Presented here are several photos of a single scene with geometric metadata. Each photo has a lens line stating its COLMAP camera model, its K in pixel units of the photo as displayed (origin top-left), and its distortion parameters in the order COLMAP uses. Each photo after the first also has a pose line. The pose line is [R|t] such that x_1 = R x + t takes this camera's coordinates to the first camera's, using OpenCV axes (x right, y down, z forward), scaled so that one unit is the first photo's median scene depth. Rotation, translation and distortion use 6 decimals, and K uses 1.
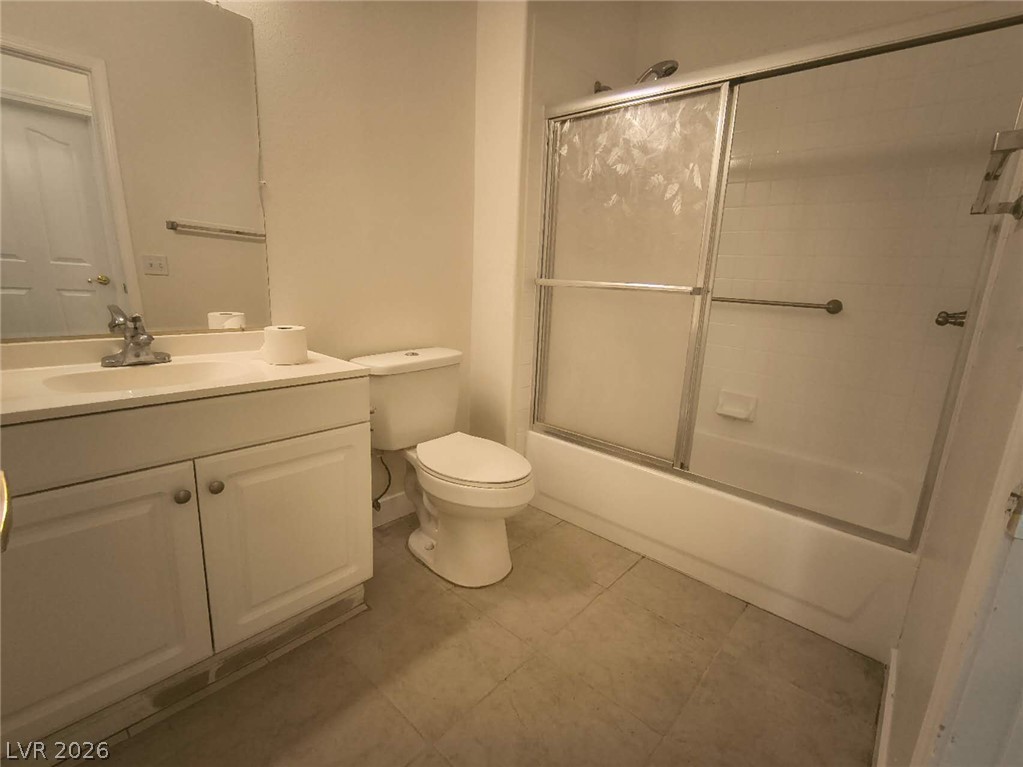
lens RADIAL K [[476.9, 0, 507.2], [0, 476.9, 380.7], [0, 0, 1]] dist [-0.019516, 0.006576]
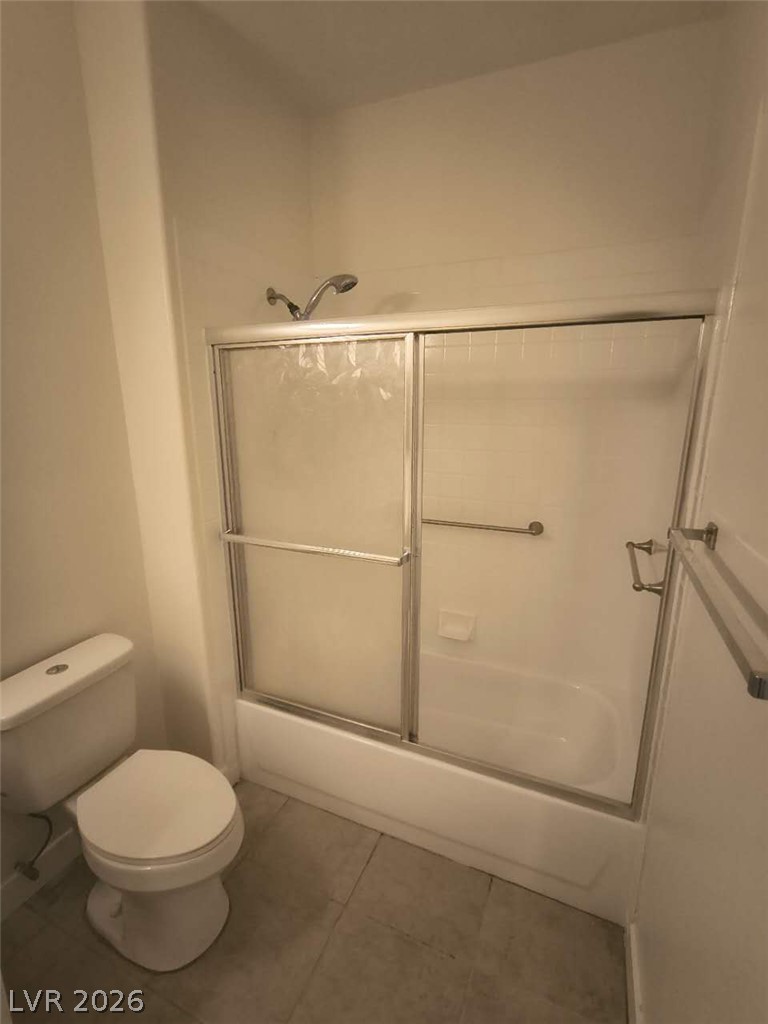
lens RADIAL K [[477.4, 0, 380.6], [0, 477.4, 516.1], [0, 0, 1]] dist [-0.019516, 0.006576]
pose [[0.947459, -0.116254, 0.298003, 0.095788], [0.112164, 0.993211, 0.030851, -0.283330], [-0.299566, 0.004195, 0.954066, 0.157384]]
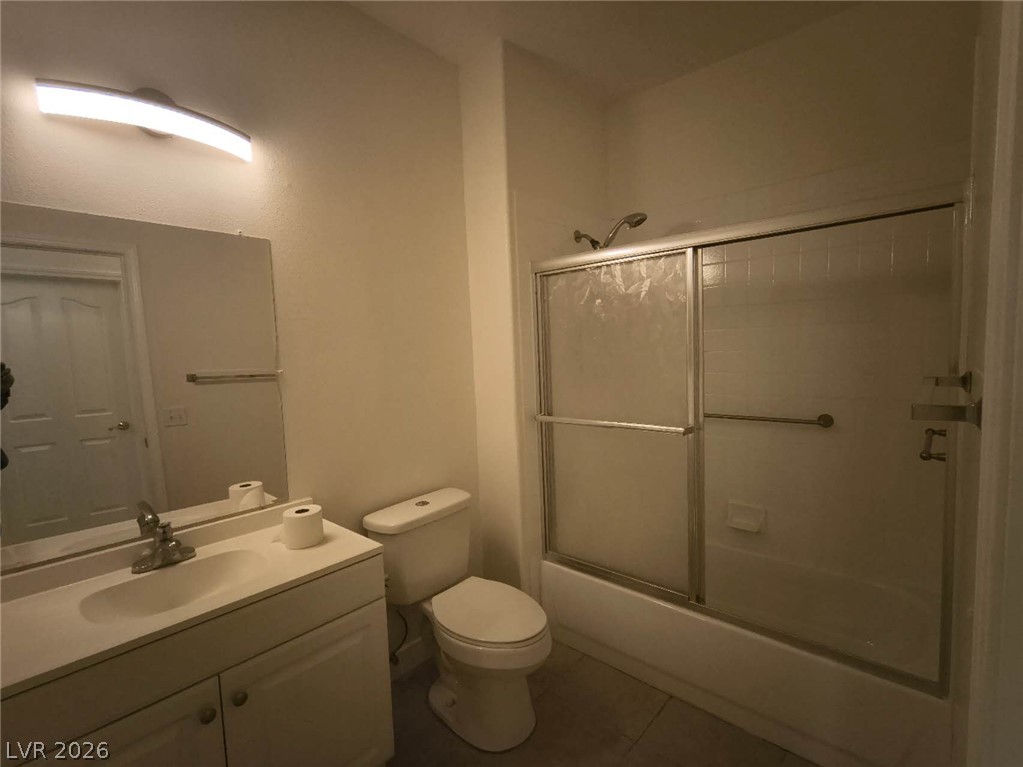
lens RADIAL K [[476.9, 0, 507.1], [0, 476.9, 382.7], [0, 0, 1]] dist [-0.019516, 0.006576]
pose [[0.996857, -0.078606, -0.009843, 0.015245], [0.076179, 0.985261, -0.153156, -0.152549], [0.021737, 0.151925, 0.988153, -0.060753]]
